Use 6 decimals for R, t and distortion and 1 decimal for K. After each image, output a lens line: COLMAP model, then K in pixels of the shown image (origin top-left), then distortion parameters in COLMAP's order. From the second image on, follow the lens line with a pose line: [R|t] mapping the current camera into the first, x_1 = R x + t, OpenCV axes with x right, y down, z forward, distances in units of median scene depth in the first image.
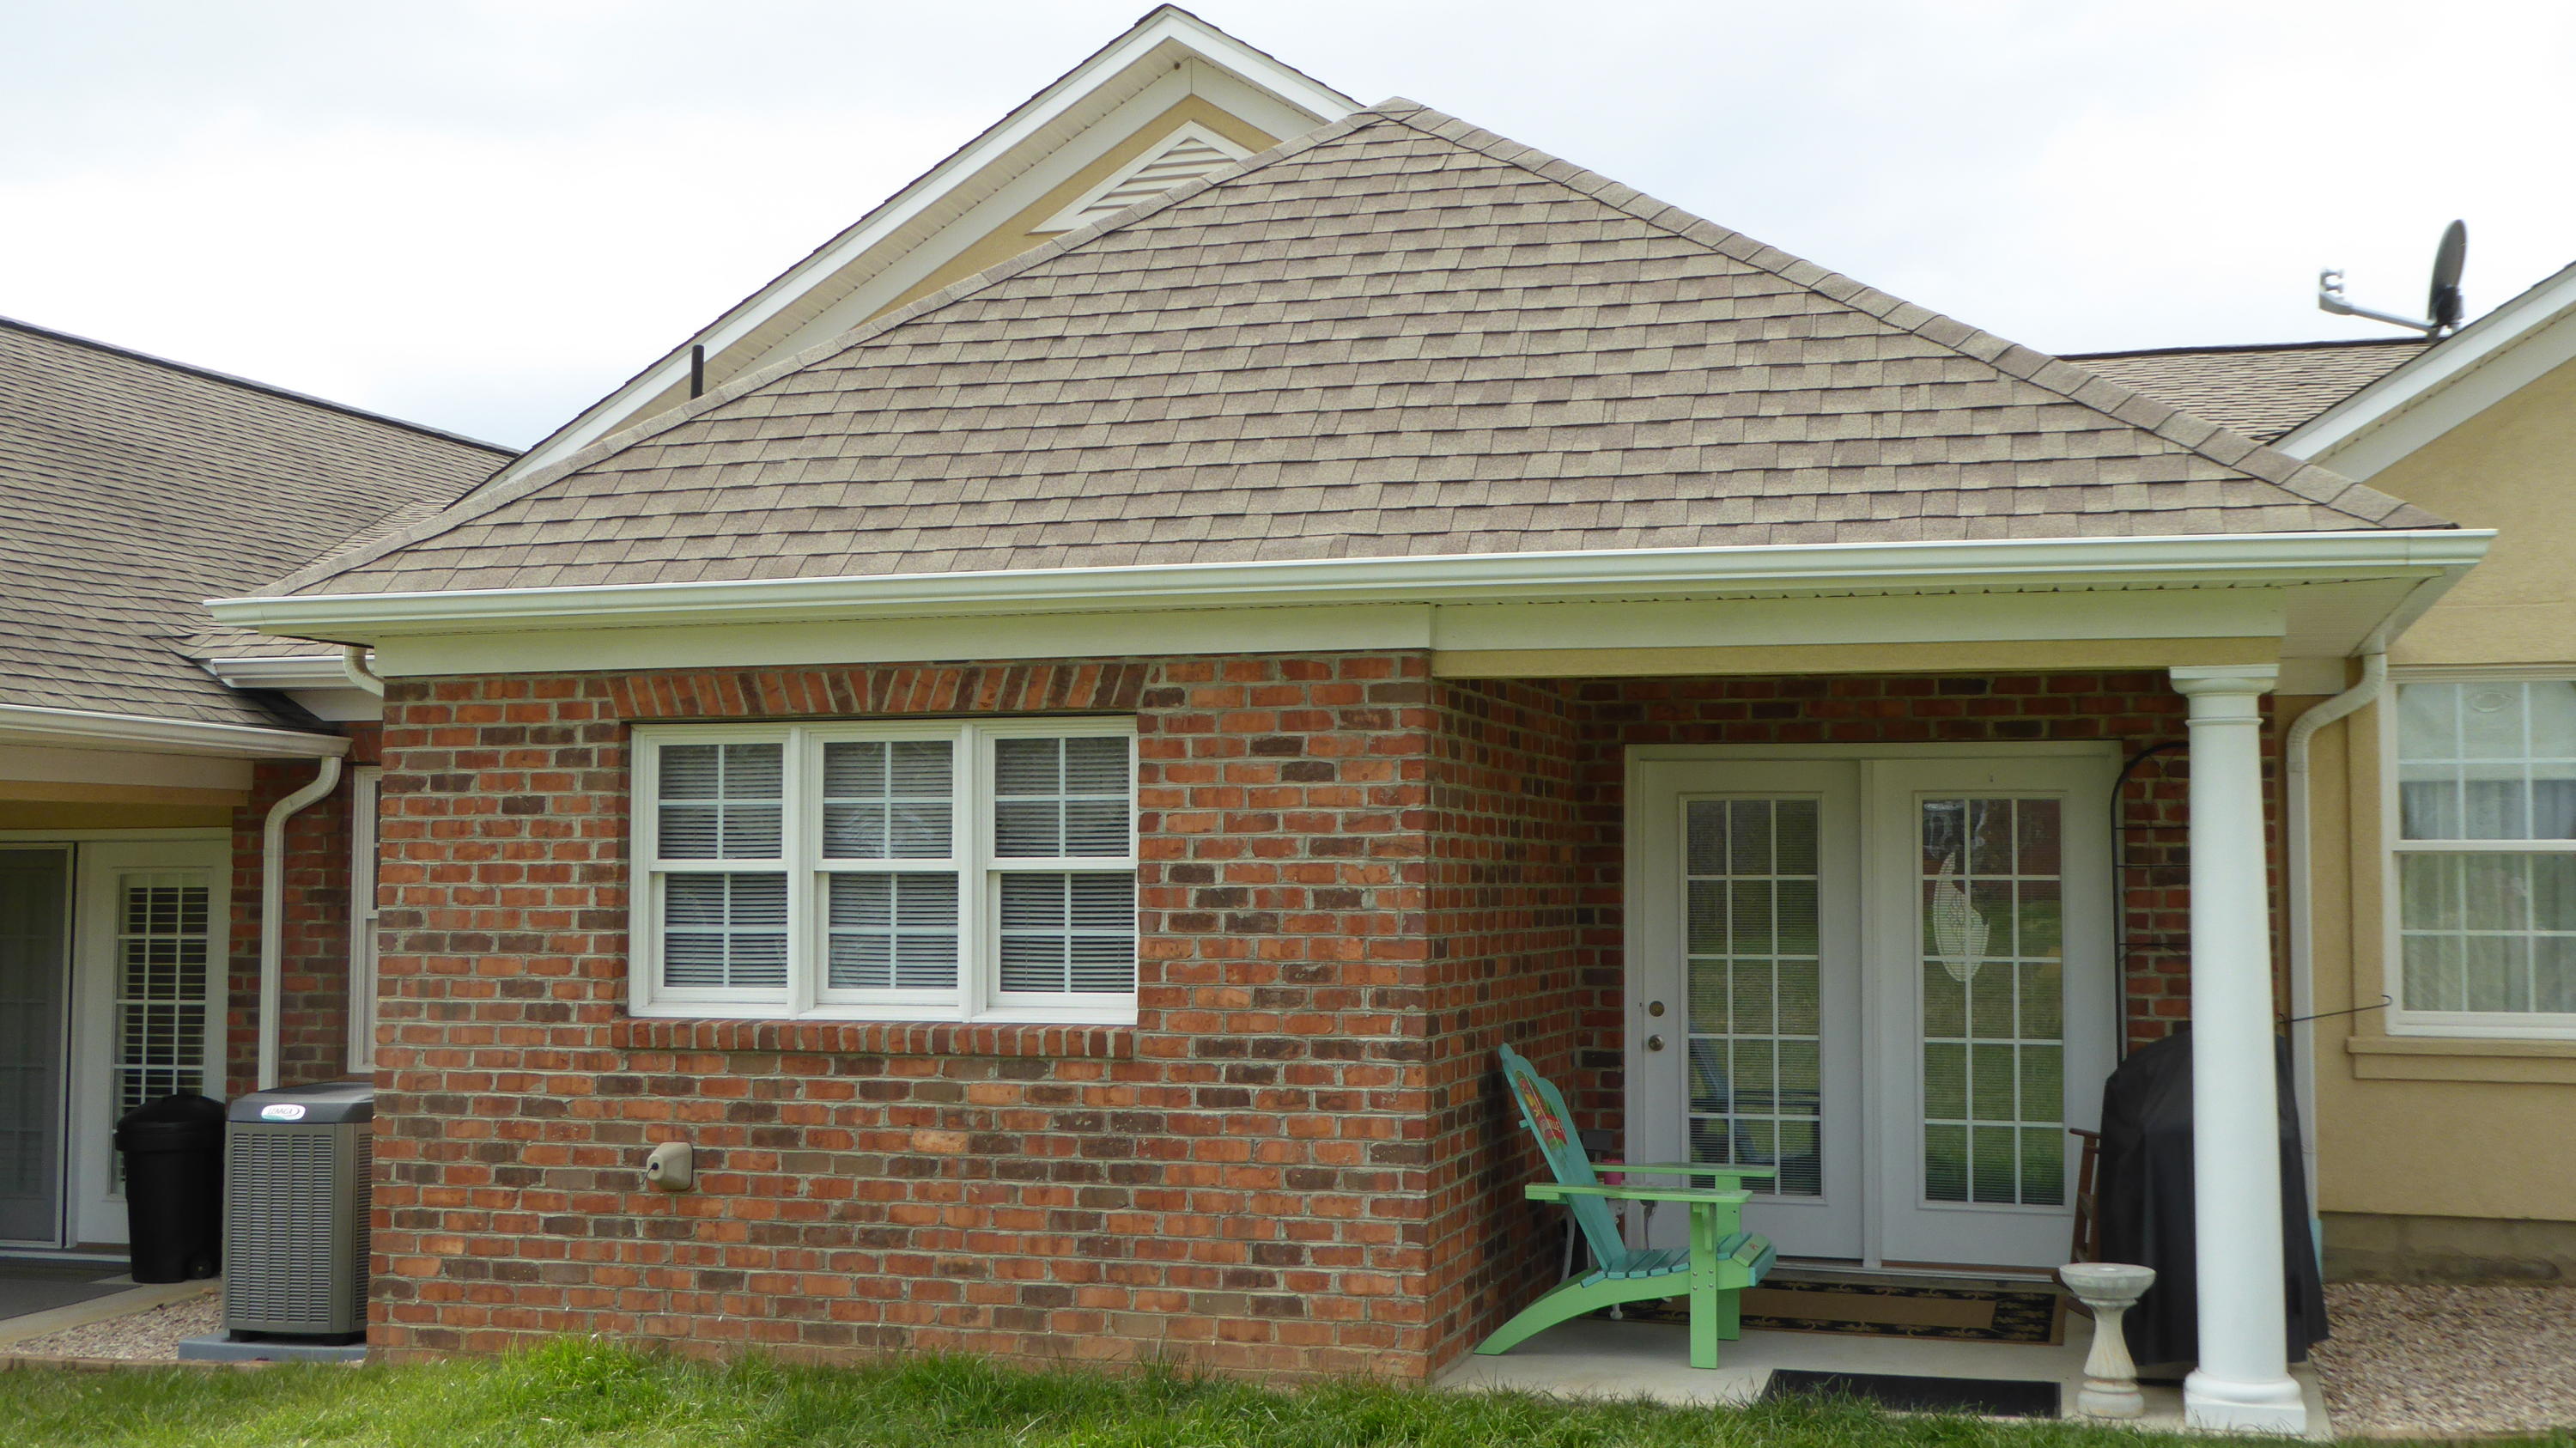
lens RADIAL K [[3227.0, 0, 1284.3], [0, 3227.0, 738.3], [0, 0, 1]] dist [0.138768, -0.014800]
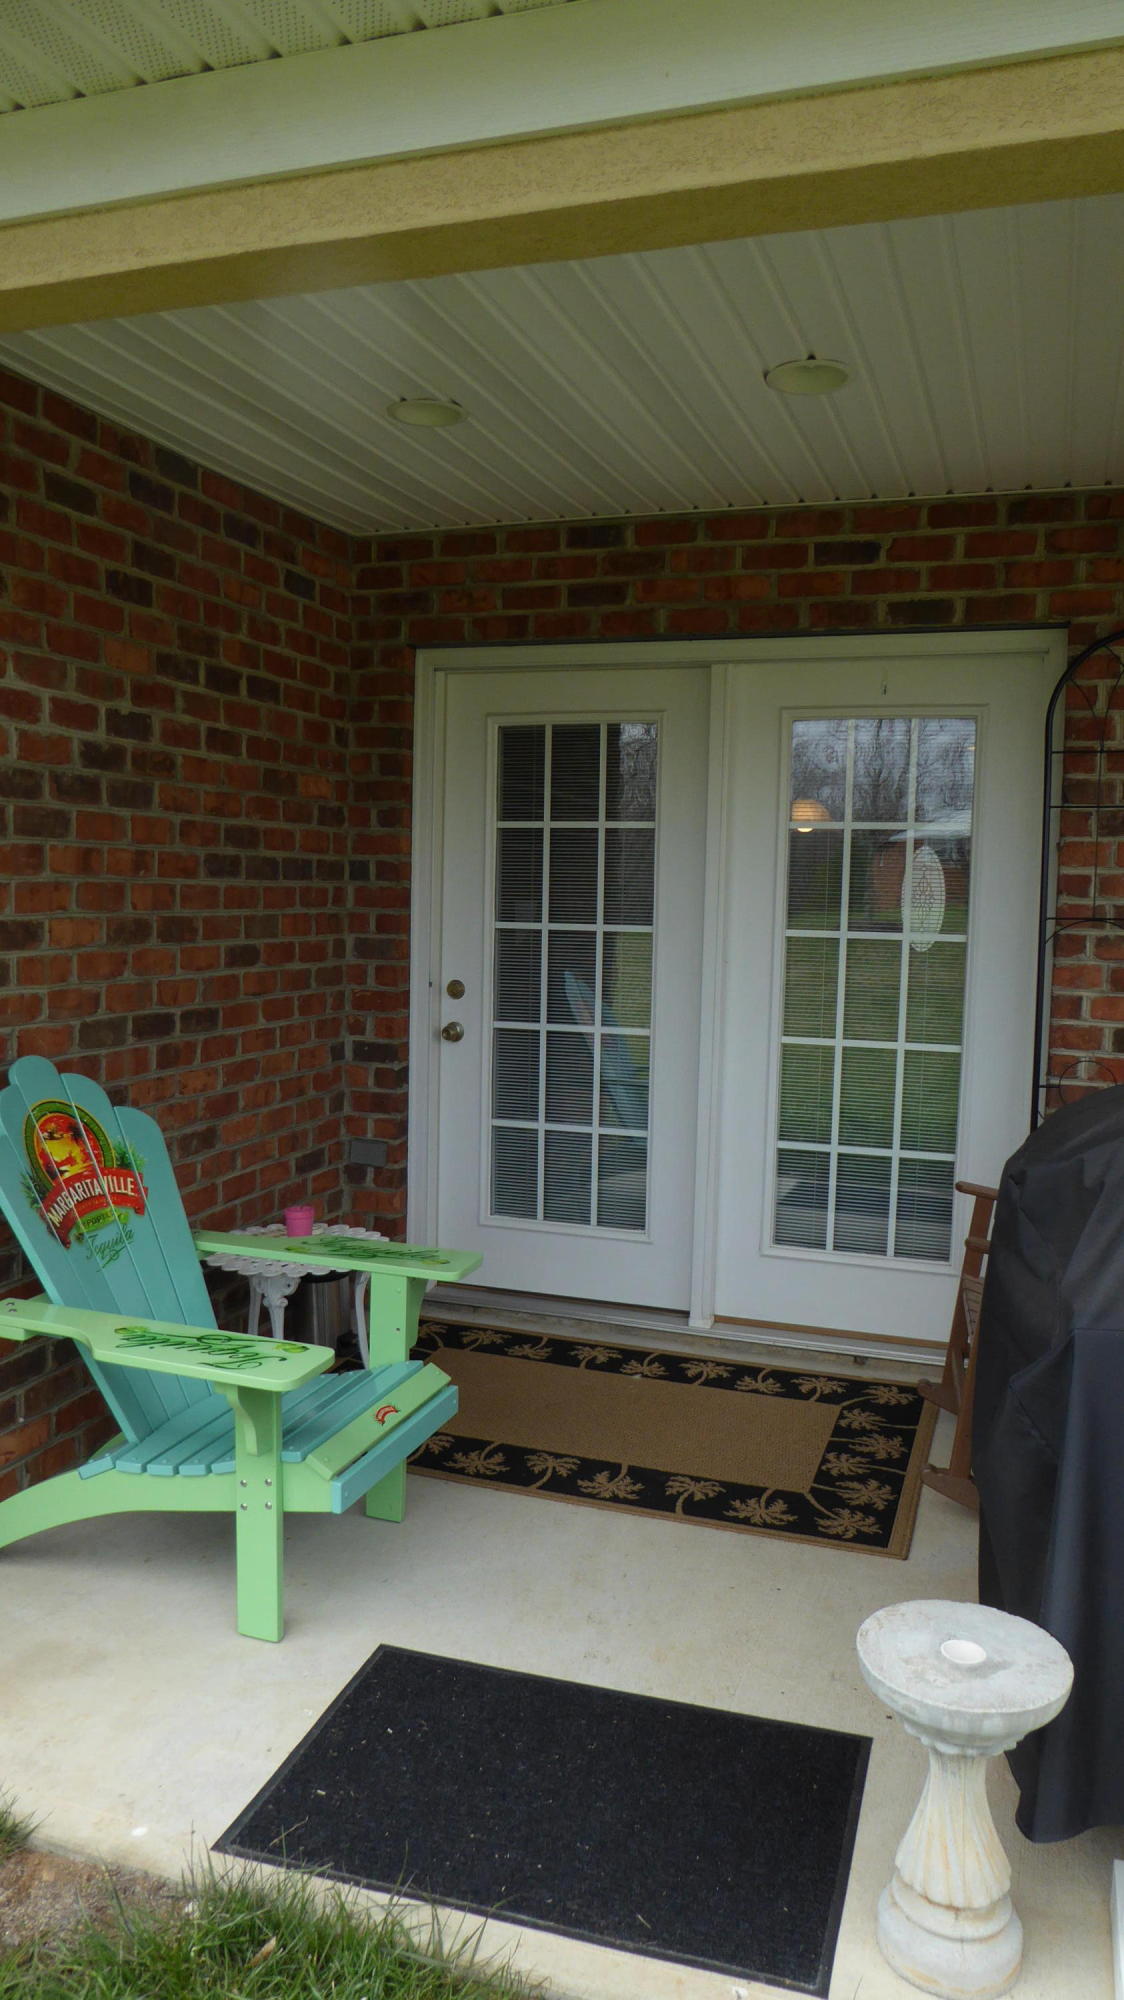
lens RADIAL K [[1440.2, 0, 555.2], [0, 1440.2, 1013.1], [0, 0, 1]] dist [-0.018343, 0.004815]
pose [[0.996696, 0.026683, -0.076720, 0.171955], [-0.016554, 0.991409, 0.129747, 0.044268], [0.079523, -0.128048, 0.988575, 0.670315]]
